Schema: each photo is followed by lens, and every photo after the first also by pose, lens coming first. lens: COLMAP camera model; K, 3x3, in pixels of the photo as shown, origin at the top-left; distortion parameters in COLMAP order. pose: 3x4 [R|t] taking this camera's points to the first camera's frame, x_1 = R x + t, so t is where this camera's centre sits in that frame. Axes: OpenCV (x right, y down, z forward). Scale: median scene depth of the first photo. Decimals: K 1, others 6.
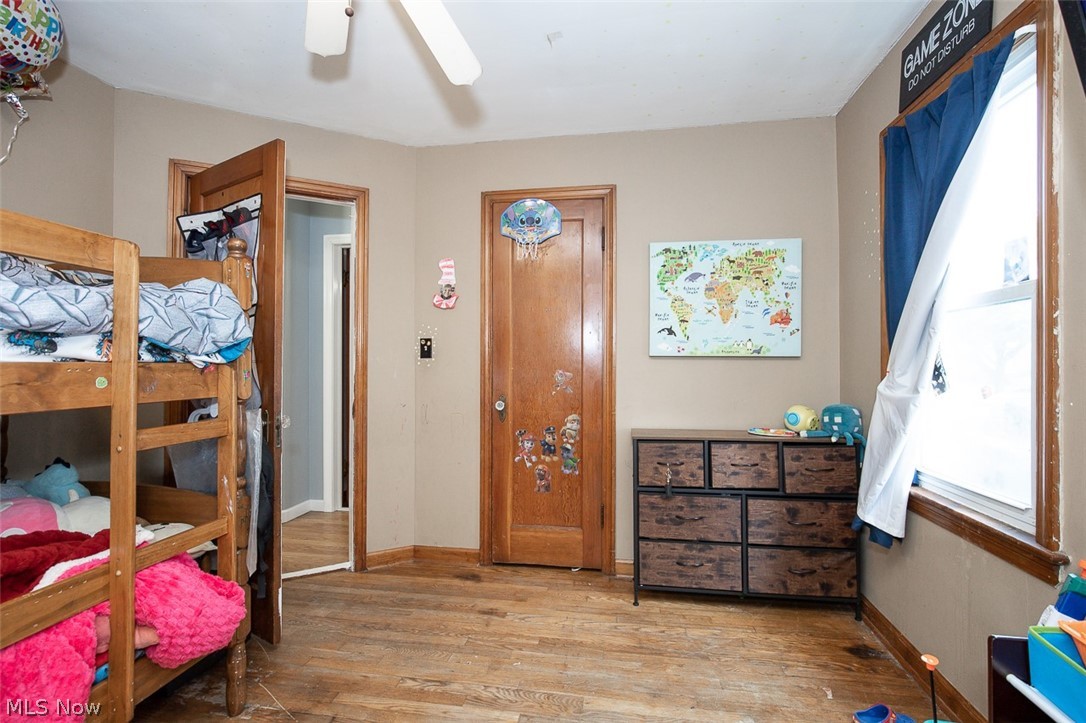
lens RADIAL K [[501.8, 0, 543.0], [0, 501.8, 361.5], [0, 0, 1]] dist [0.000737, 0.000277]
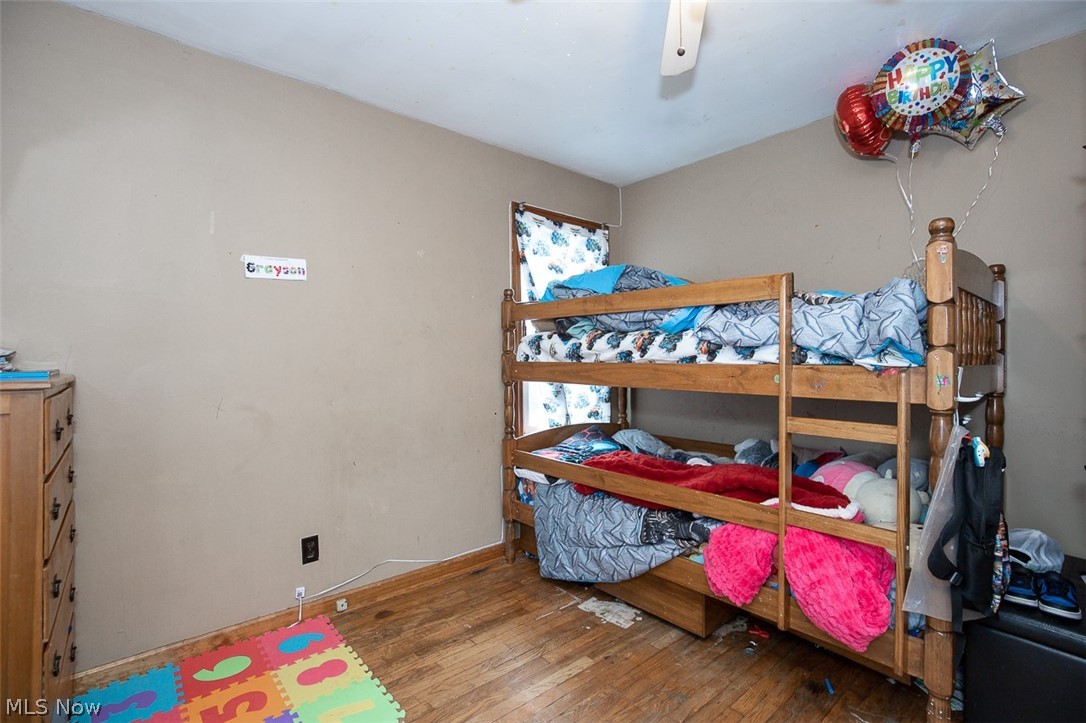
lens RADIAL K [[503.0, 0, 540.0], [0, 503.0, 359.5], [0, 0, 1]] dist [-0.012112, 0.000645]
pose [[-0.632695, 0.007569, -0.774364, 0.520597], [0.006842, 0.999968, 0.004185, -0.019055], [0.774371, -0.002651, -0.632727, 1.123013]]
